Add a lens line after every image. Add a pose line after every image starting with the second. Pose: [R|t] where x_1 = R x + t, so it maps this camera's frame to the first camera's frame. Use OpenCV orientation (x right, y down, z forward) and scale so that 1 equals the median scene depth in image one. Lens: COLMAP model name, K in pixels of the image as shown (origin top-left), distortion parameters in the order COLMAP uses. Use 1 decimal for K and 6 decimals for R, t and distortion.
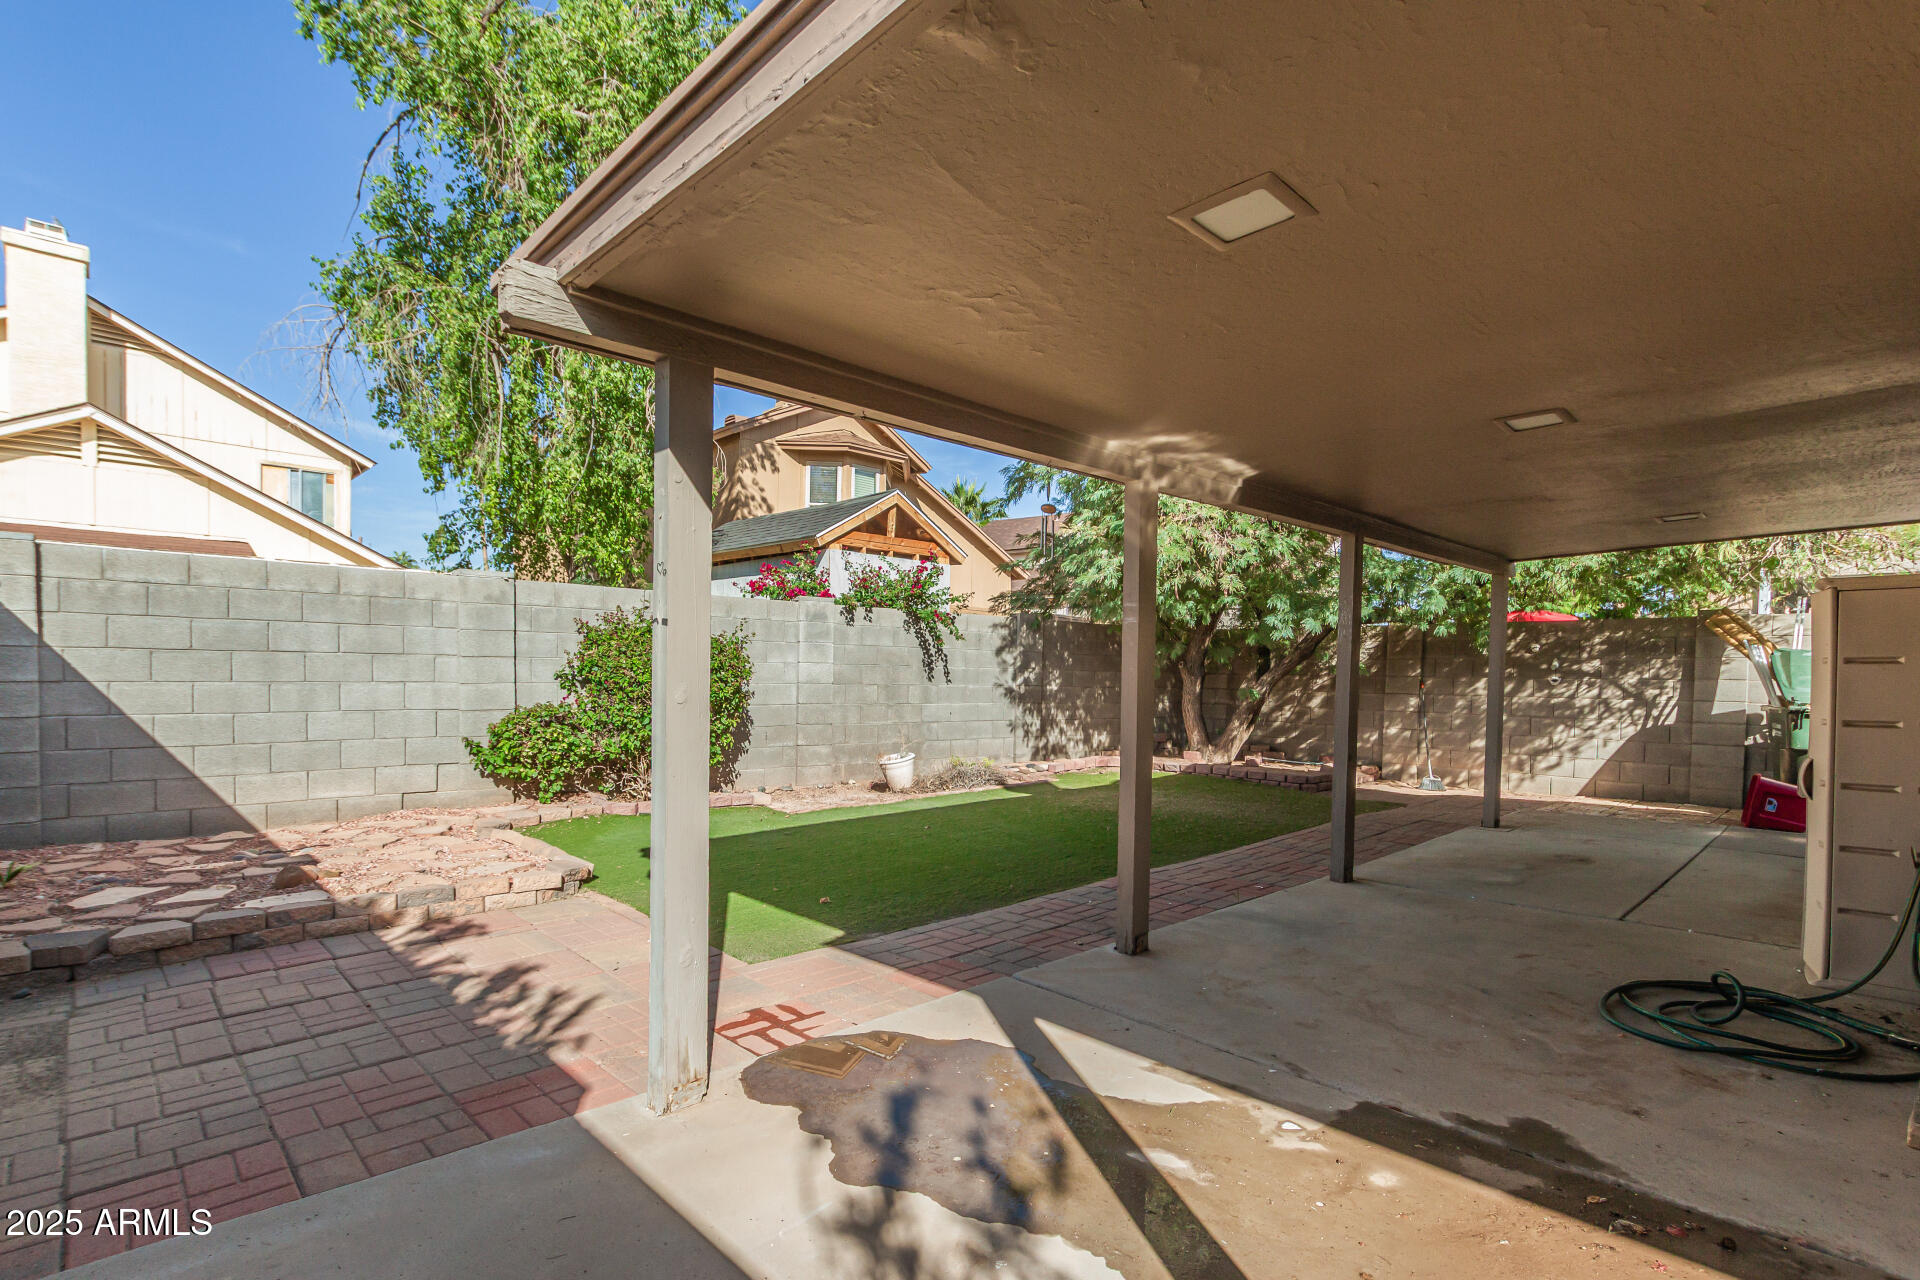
lens RADIAL K [[913.6, 0, 952.0], [0, 913.6, 656.8], [0, 0, 1]] dist [0.013222, 0.000261]
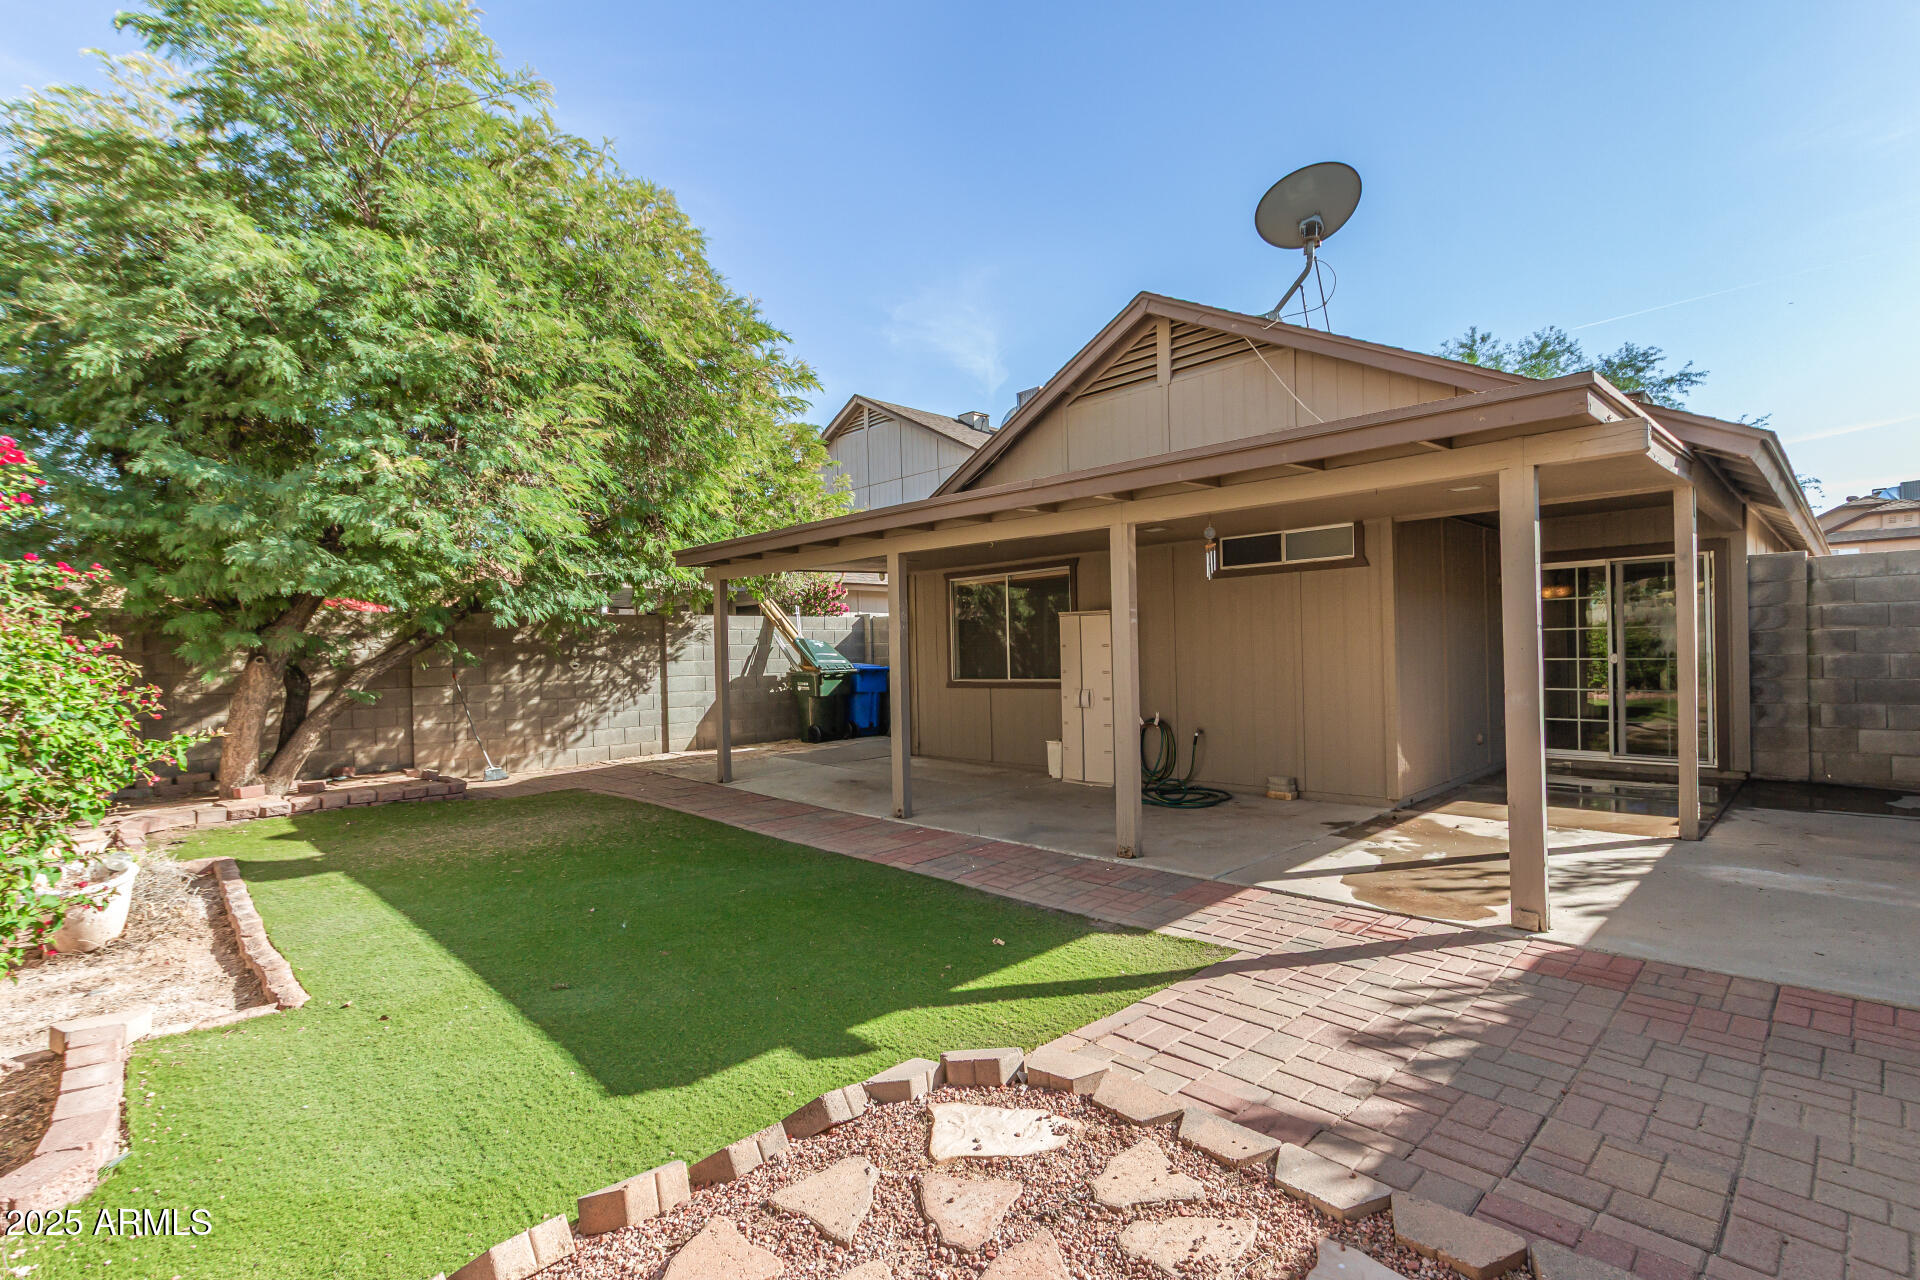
lens RADIAL K [[890.1, 0, 965.7], [0, 890.1, 644.3], [0, 0, 1]] dist [0.004364, 0.000078]
pose [[-0.014788, -0.004327, 0.999881, -0.488391], [0.005382, 0.999976, 0.004407, -0.002292], [-0.999876, 0.005447, -0.014764, 0.533995]]
